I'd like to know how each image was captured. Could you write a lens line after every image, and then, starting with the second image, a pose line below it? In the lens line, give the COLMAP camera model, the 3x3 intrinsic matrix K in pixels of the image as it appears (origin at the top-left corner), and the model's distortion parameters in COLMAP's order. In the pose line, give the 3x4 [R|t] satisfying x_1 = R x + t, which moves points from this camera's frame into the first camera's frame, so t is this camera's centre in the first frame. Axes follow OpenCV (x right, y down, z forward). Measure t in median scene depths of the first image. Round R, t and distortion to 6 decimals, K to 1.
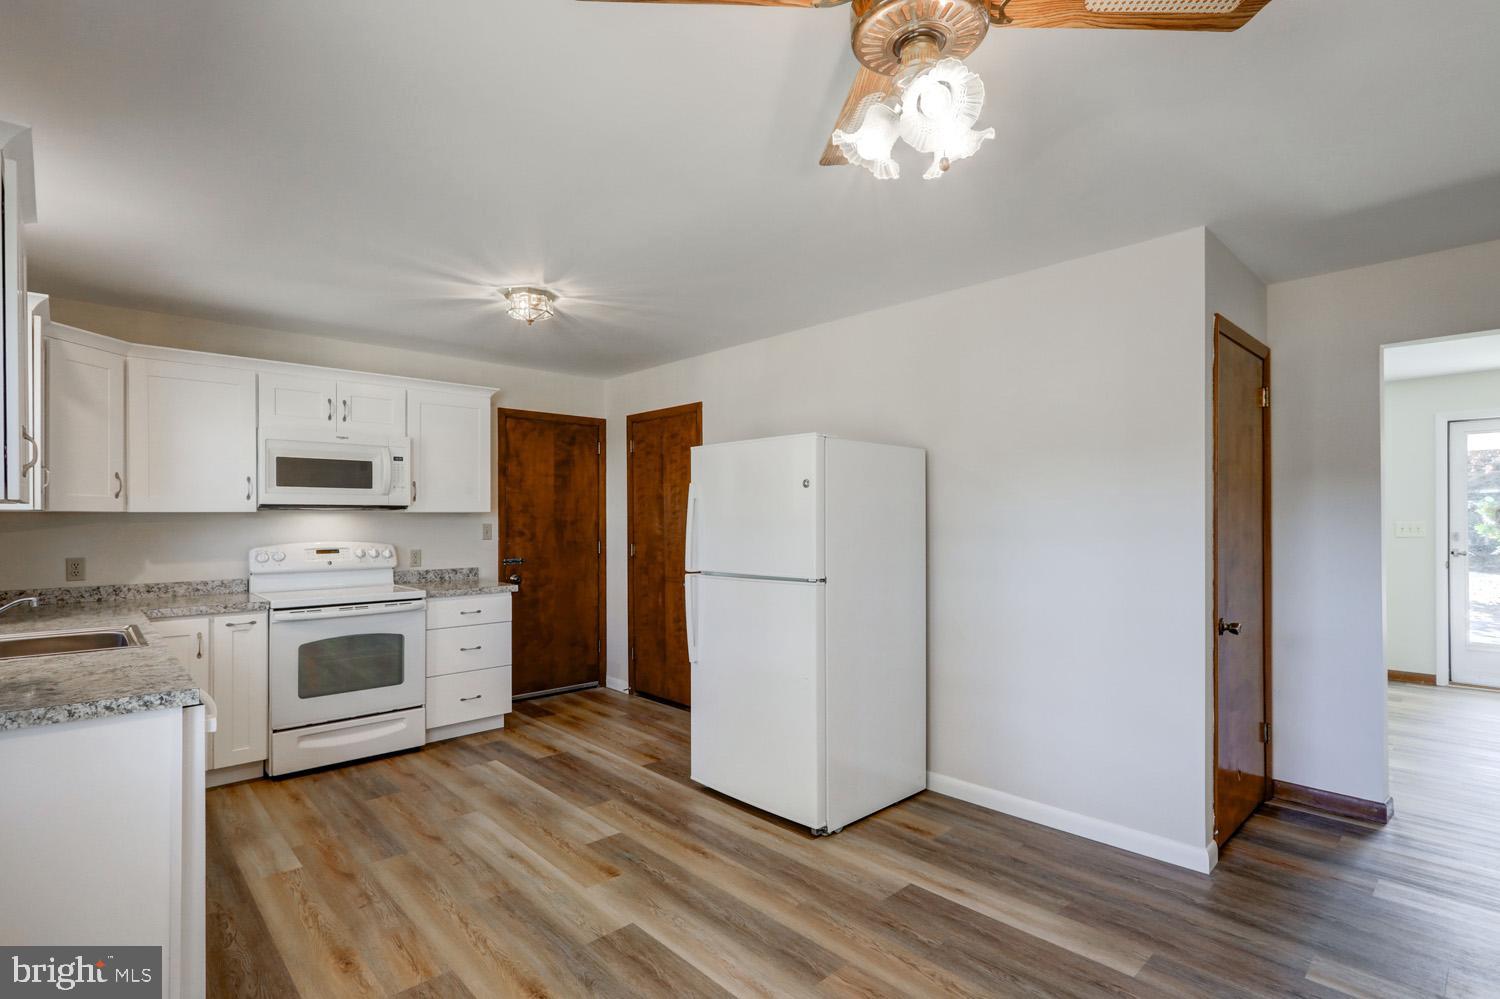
lens RADIAL K [[723.1, 0, 748.4], [0, 723.1, 507.0], [0, 0, 1]] dist [-0.003574, -0.000323]
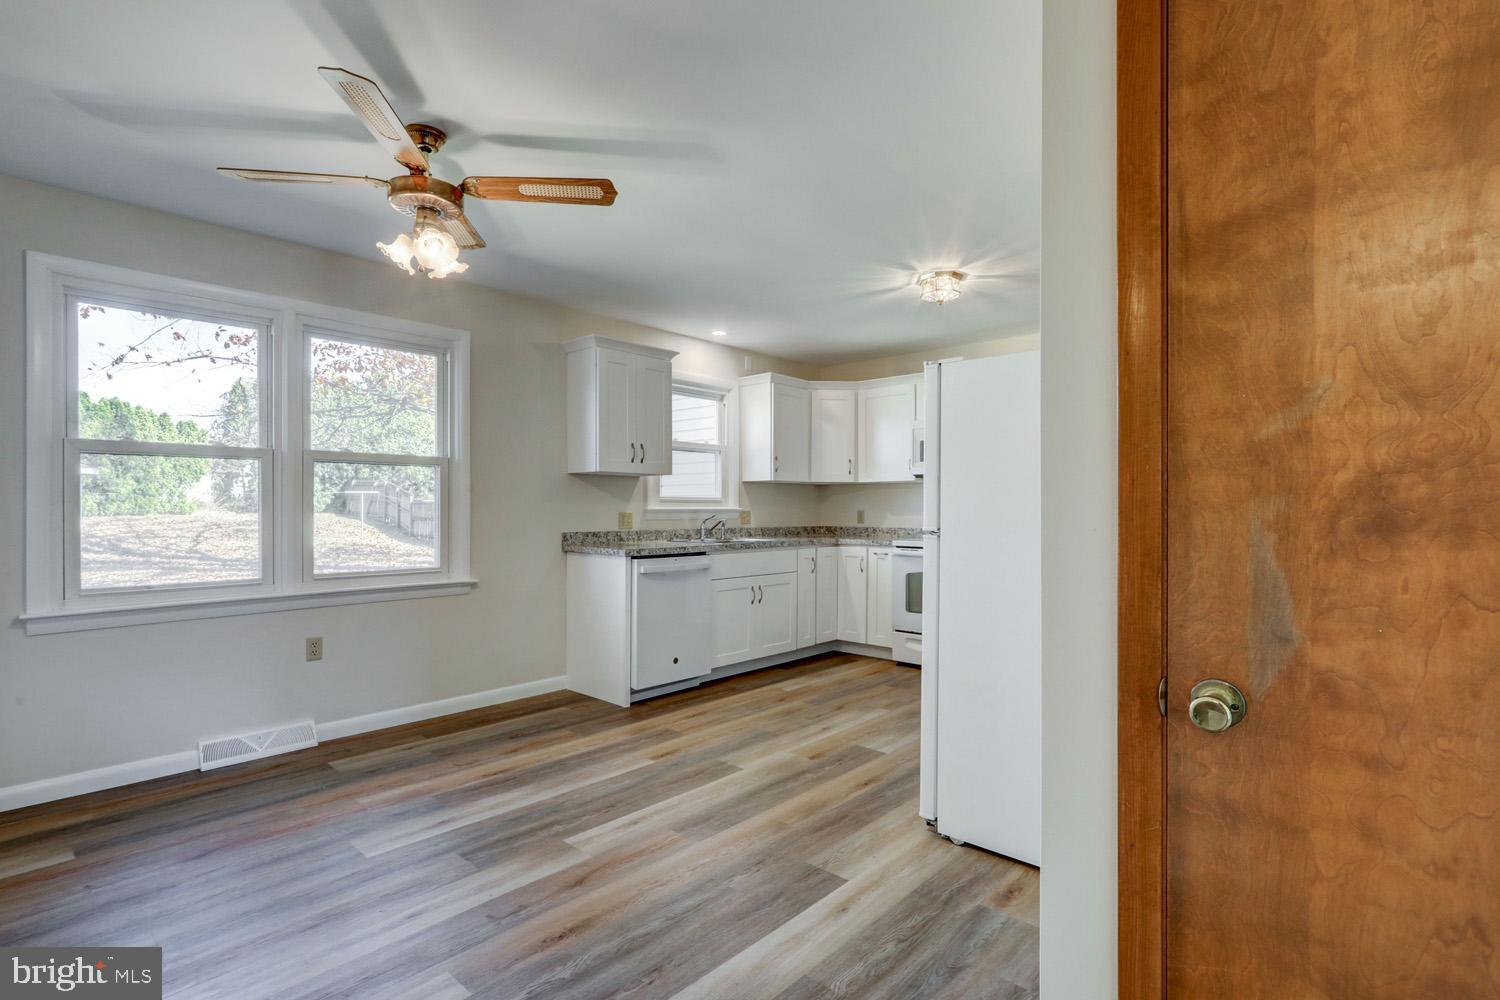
lens RADIAL K [[723.1, 0, 748.4], [0, 723.1, 507.5], [0, 0, 1]] dist [-0.003574, -0.000323]
pose [[0.077691, 0.002965, -0.996973, 0.776850], [0.012962, 0.999908, 0.003984, 0.053781], [0.996893, -0.013232, 0.077645, 0.596680]]
